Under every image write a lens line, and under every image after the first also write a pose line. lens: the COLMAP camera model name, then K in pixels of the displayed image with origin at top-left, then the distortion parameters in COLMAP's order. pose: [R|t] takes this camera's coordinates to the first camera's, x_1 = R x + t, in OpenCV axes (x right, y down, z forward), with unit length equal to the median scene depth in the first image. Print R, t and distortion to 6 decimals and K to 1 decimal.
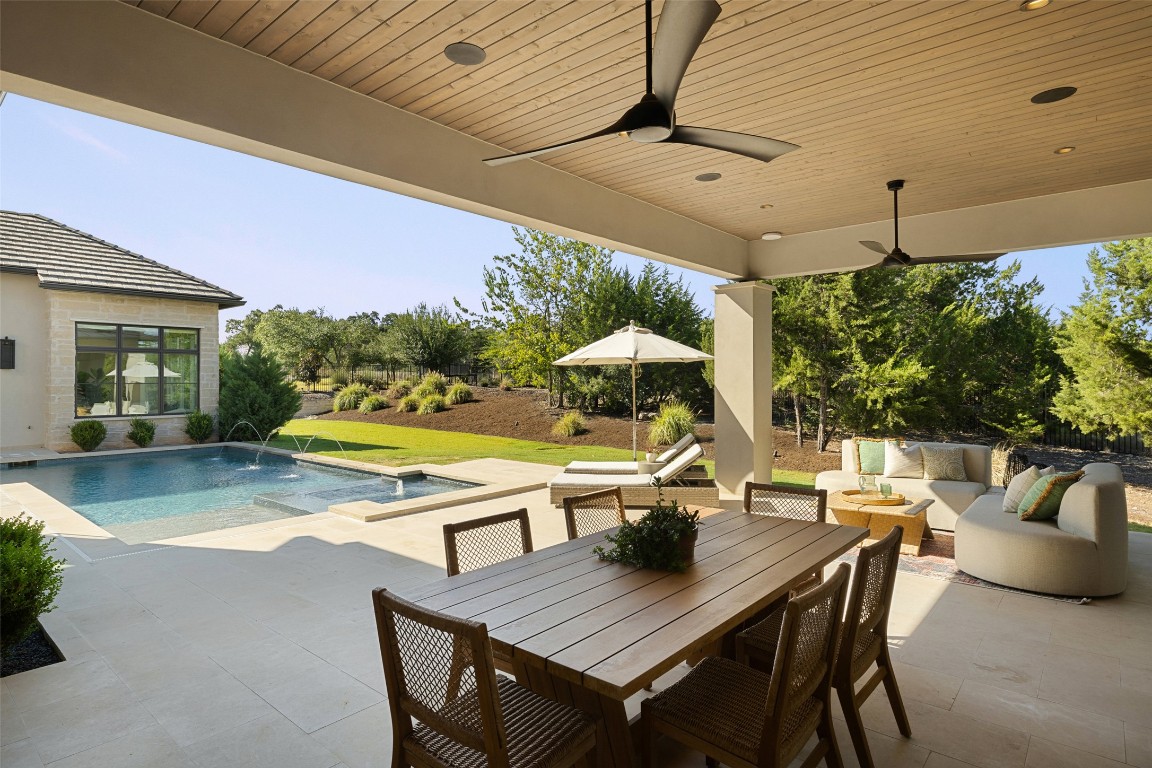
lens RADIAL K [[616.8, 0, 572.4], [0, 616.8, 369.8], [0, 0, 1]] dist [-0.002295, 0.001075]
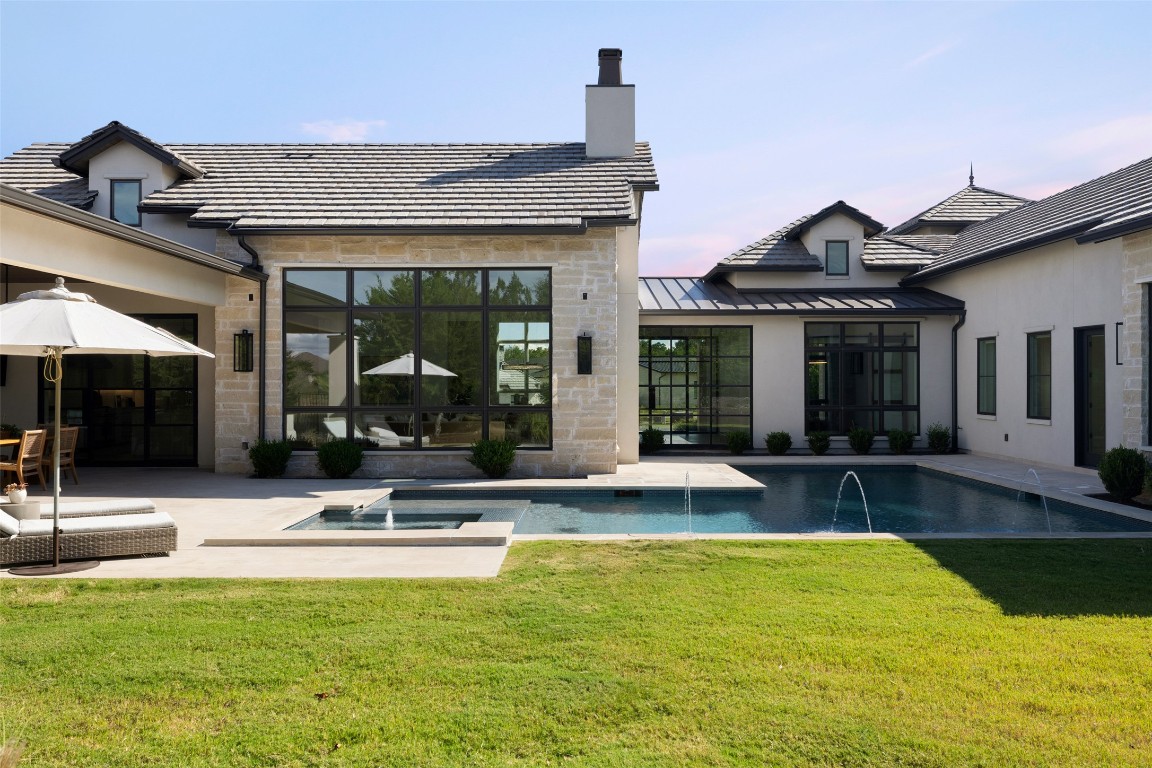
lens RADIAL K [[872.0, 0, 575.9], [0, 872.0, 382.9], [0, 0, 1]] dist [0.004903, 0.000571]
pose [[-0.760718, 0.003451, -0.649073, 0.145899], [0.013255, 0.999860, -0.010220, 0.017020], [0.648947, -0.016378, -0.760658, 1.127323]]
